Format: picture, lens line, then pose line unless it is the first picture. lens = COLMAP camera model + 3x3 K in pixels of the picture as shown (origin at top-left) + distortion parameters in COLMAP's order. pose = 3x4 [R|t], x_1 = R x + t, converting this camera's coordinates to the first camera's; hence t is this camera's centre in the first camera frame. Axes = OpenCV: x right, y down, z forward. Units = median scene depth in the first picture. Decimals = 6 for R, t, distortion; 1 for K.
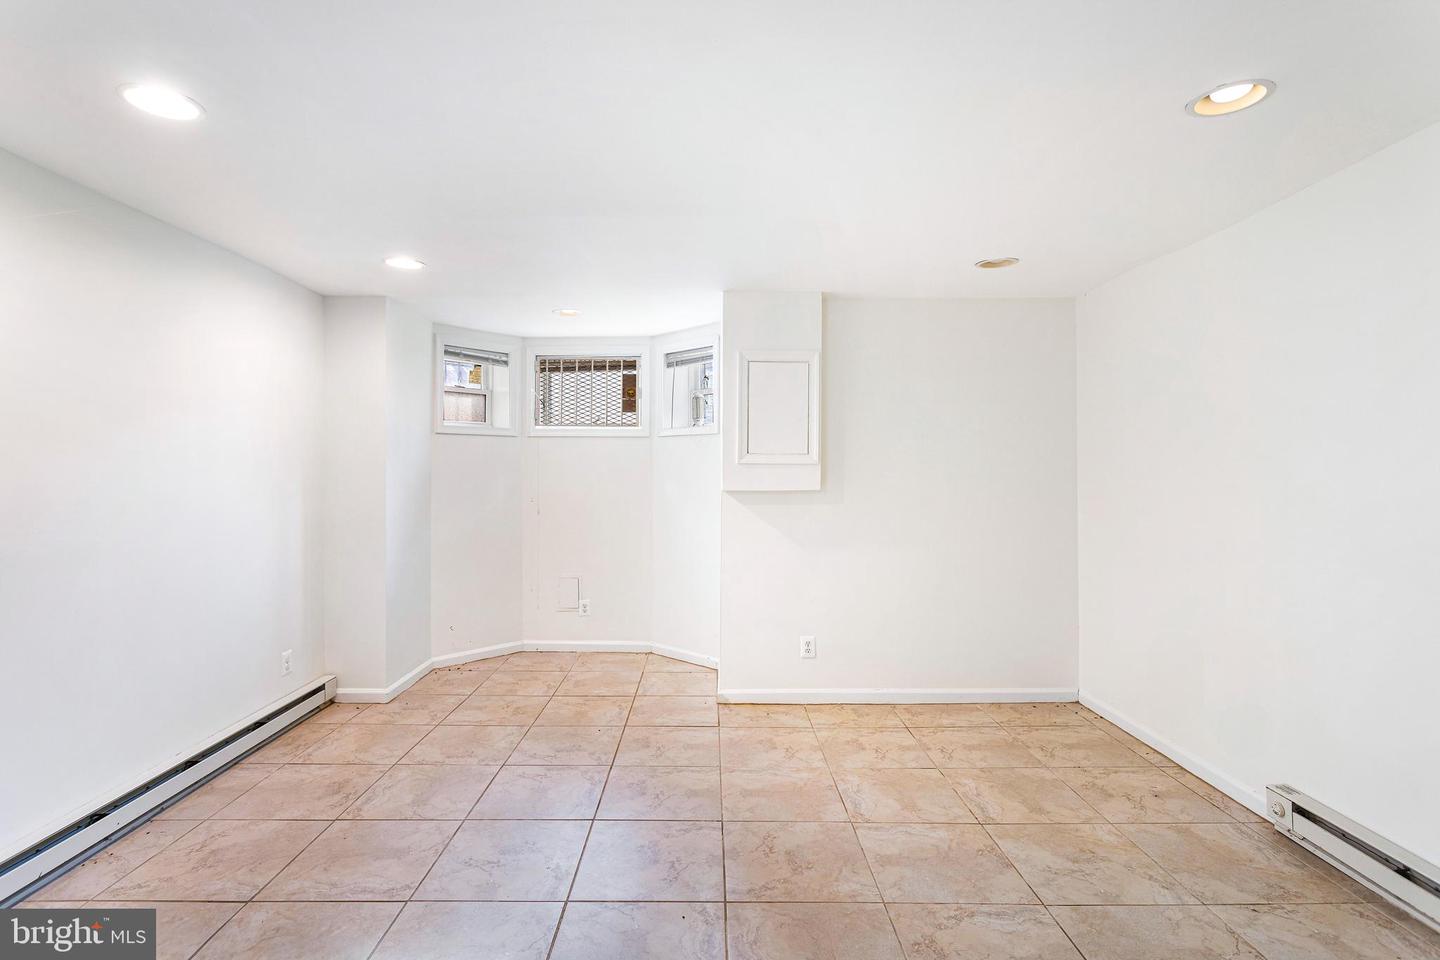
lens RADIAL K [[684.6, 0, 716.9], [0, 684.6, 465.7], [0, 0, 1]] dist [-0.001599, 0.001048]
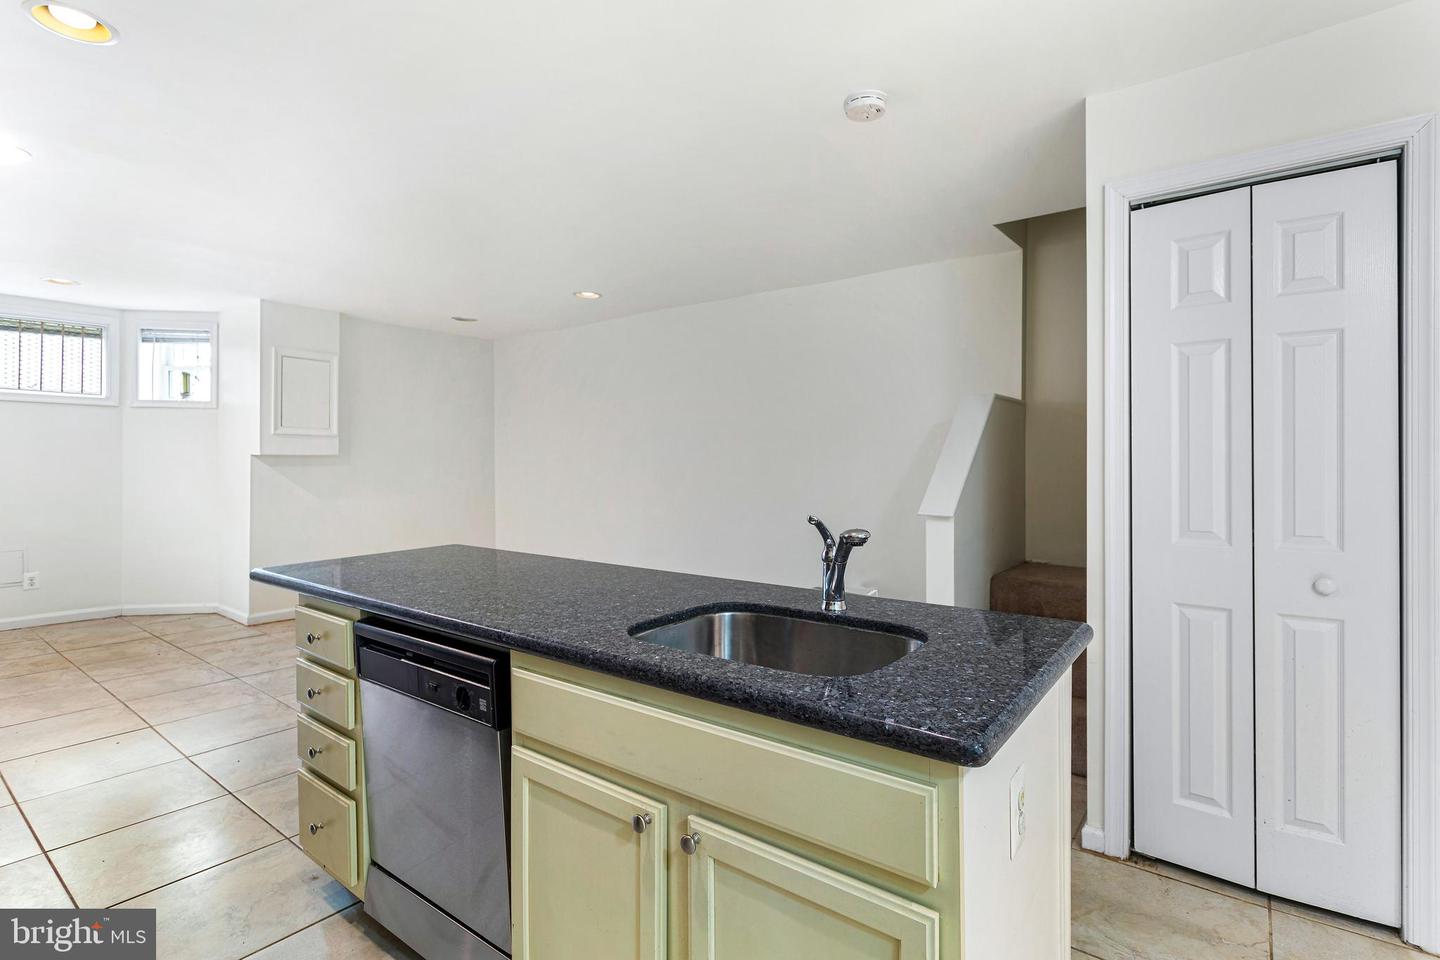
lens RADIAL K [[701.8, 0, 711.8], [0, 701.8, 463.1], [0, 0, 1]] dist [0.000699, -0.000080]
pose [[0.621468, 0.000432, 0.783439, -0.496995], [-0.009099, 0.999936, 0.006667, 0.036543], [-0.783387, -0.011272, 0.621432, -0.476923]]
